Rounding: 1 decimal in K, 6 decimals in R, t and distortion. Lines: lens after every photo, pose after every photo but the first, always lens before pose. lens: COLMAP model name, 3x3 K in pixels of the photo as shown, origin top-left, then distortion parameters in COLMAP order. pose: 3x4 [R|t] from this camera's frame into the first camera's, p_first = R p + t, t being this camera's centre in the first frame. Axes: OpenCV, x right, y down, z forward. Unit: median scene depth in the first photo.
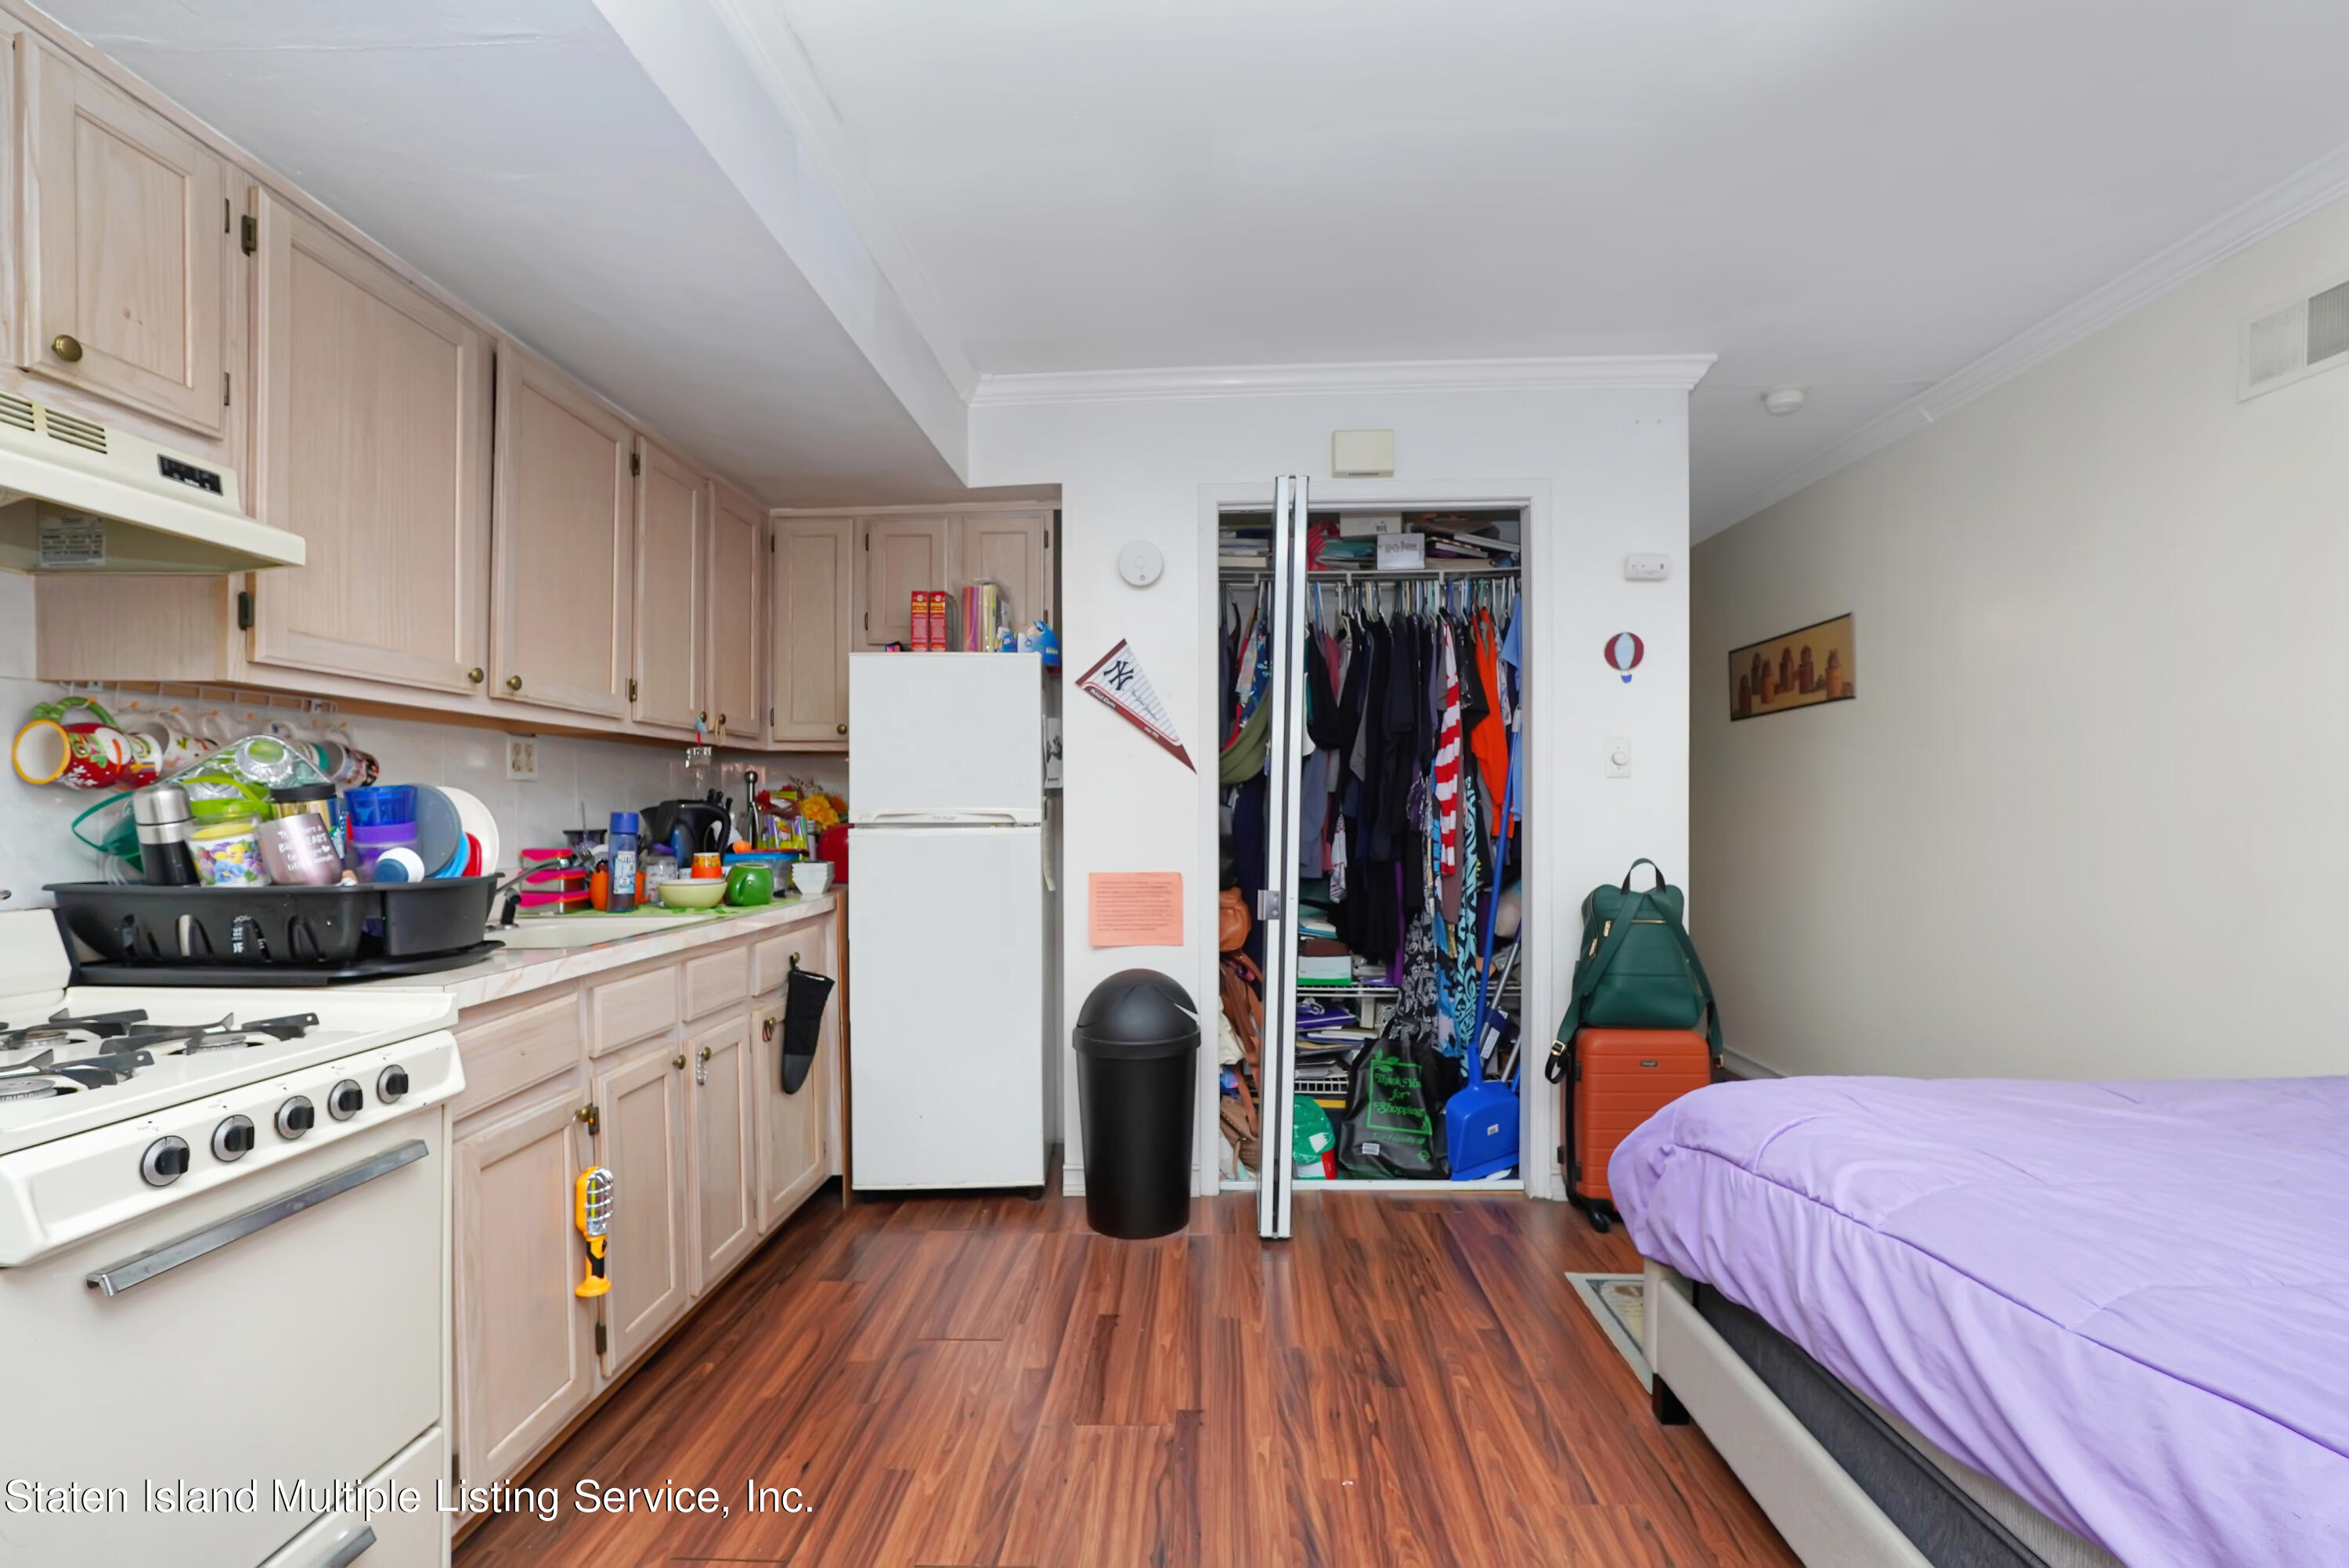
lens RADIAL K [[1102.6, 0, 1176.7], [0, 1102.6, 800.5], [0, 0, 1]] dist [-0.008668, 0.003589]
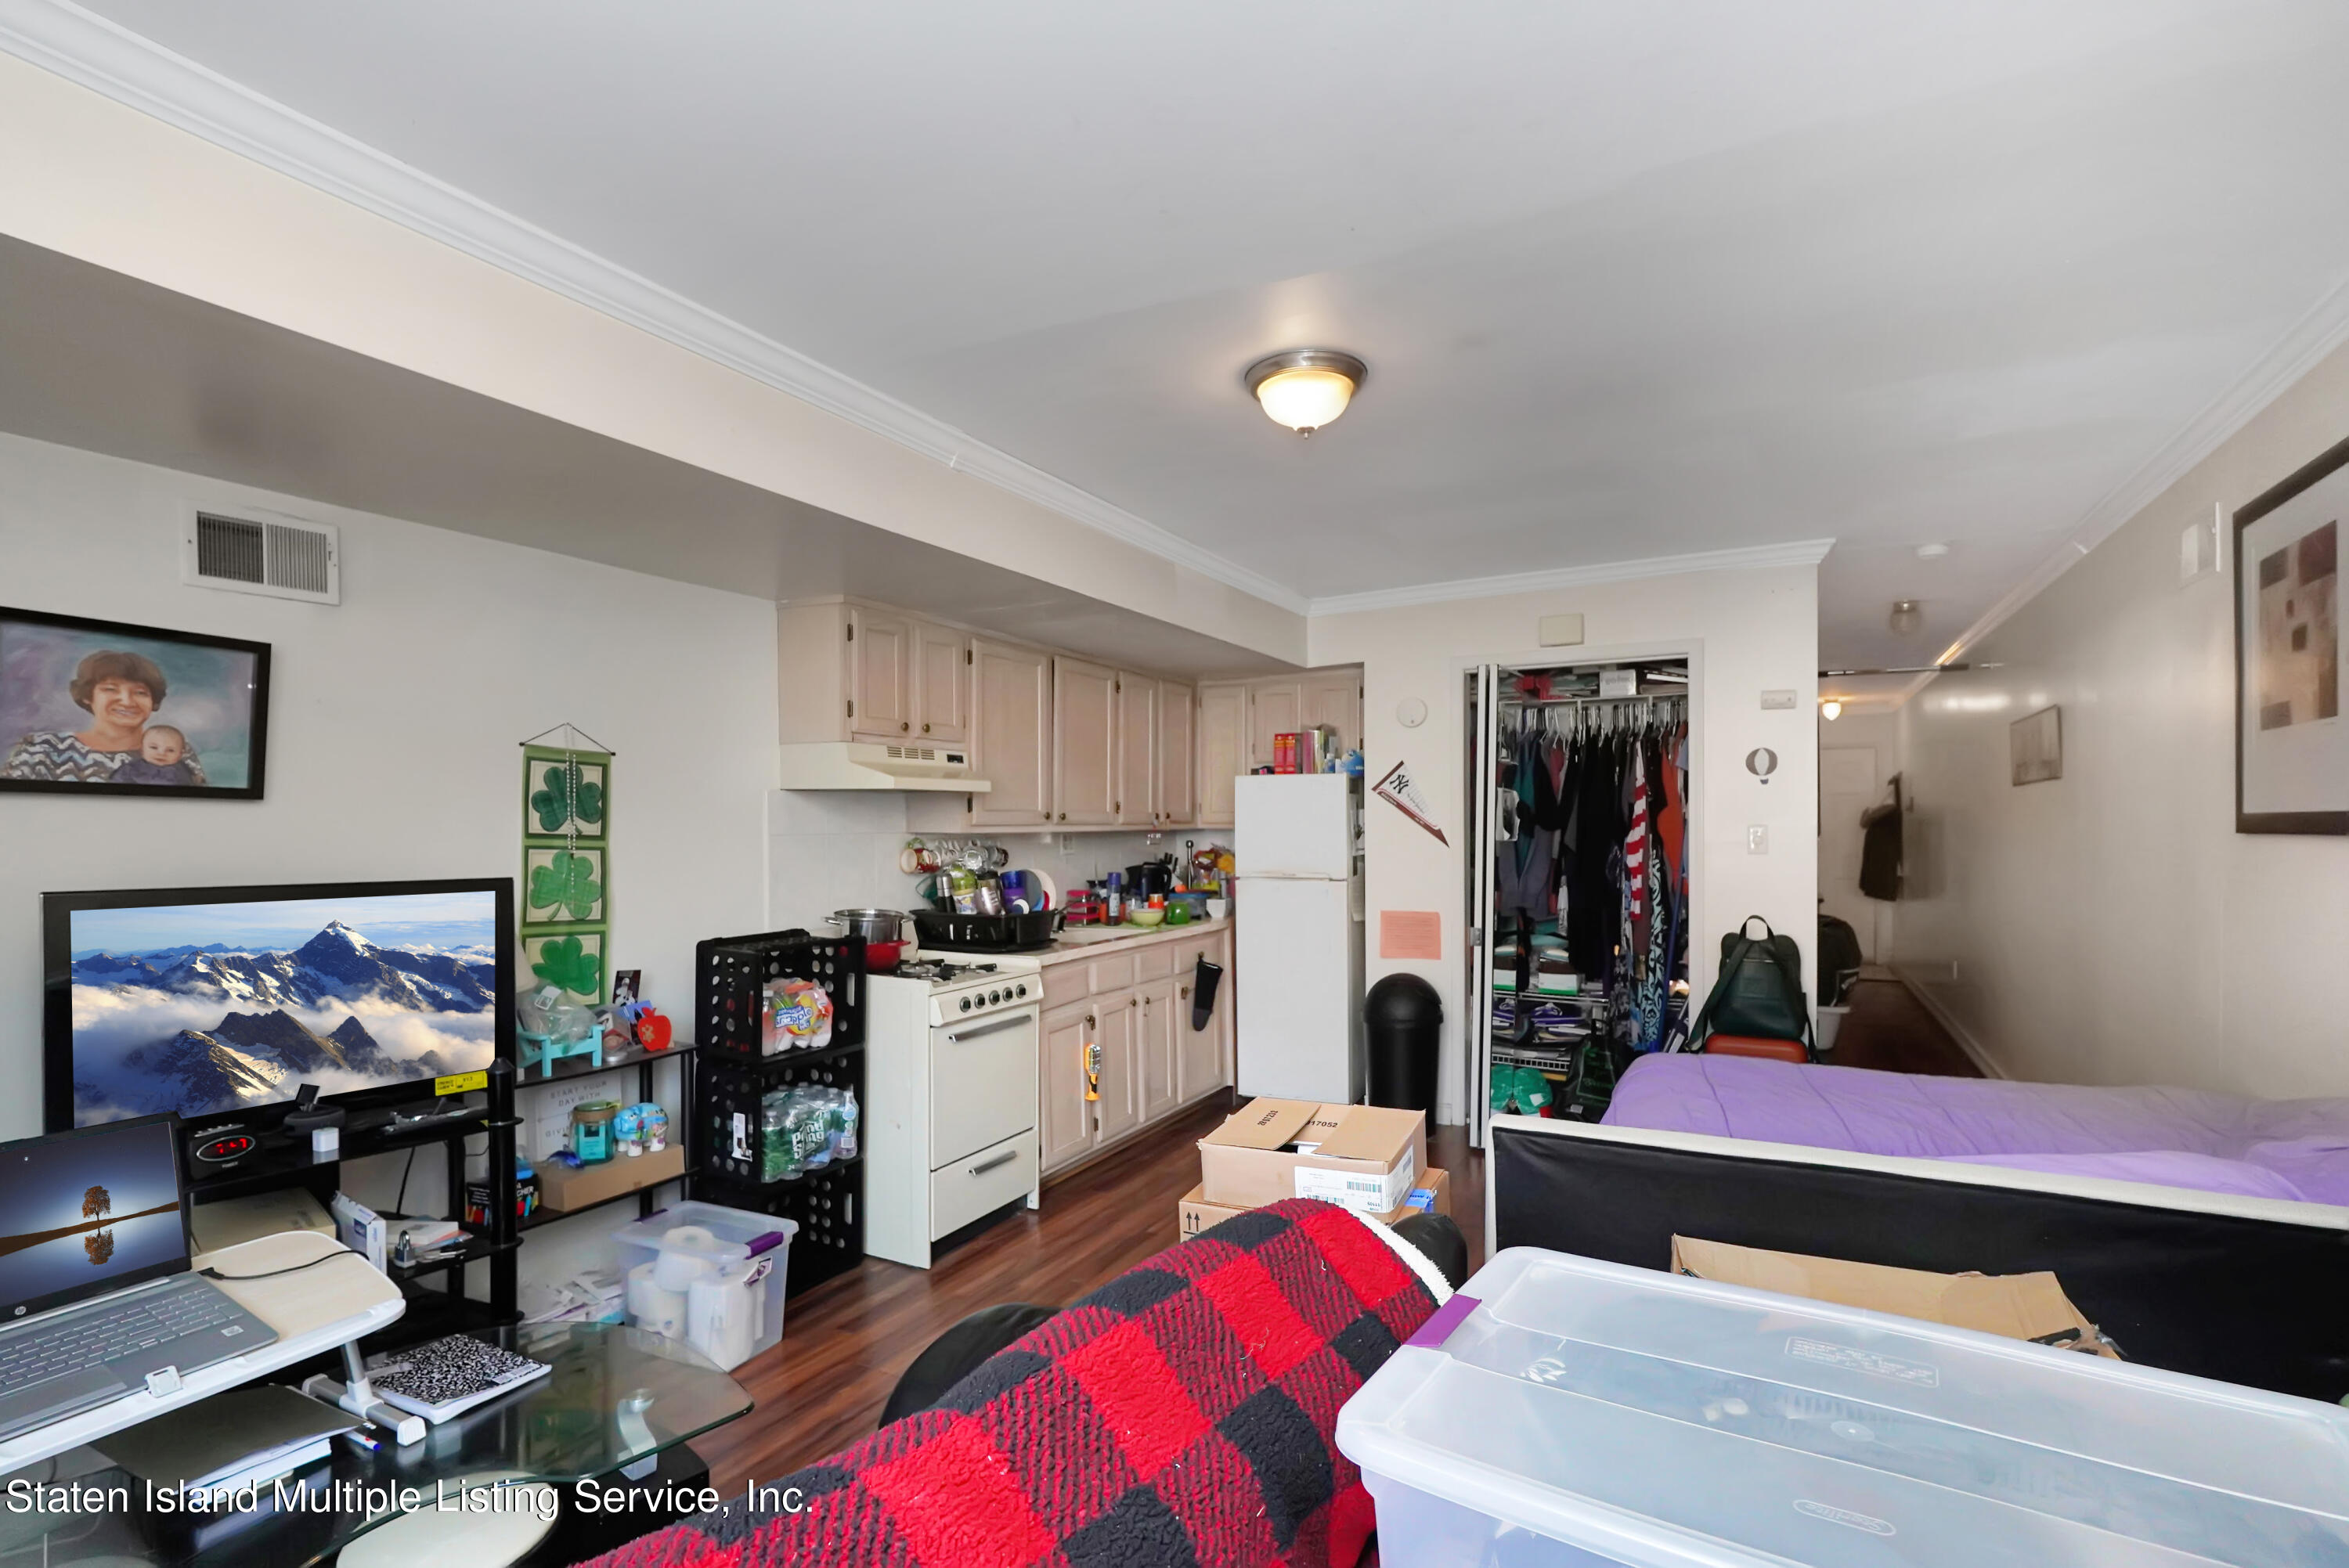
lens RADIAL K [[1102.6, 0, 1174.9], [0, 1102.6, 798.9], [0, 0, 1]] dist [-0.008668, 0.003589]
pose [[0.898951, -0.008930, -0.437959, 0.373422], [0.005020, 0.999937, -0.010085, -0.085033], [0.438021, 0.006867, 0.898939, -0.581338]]
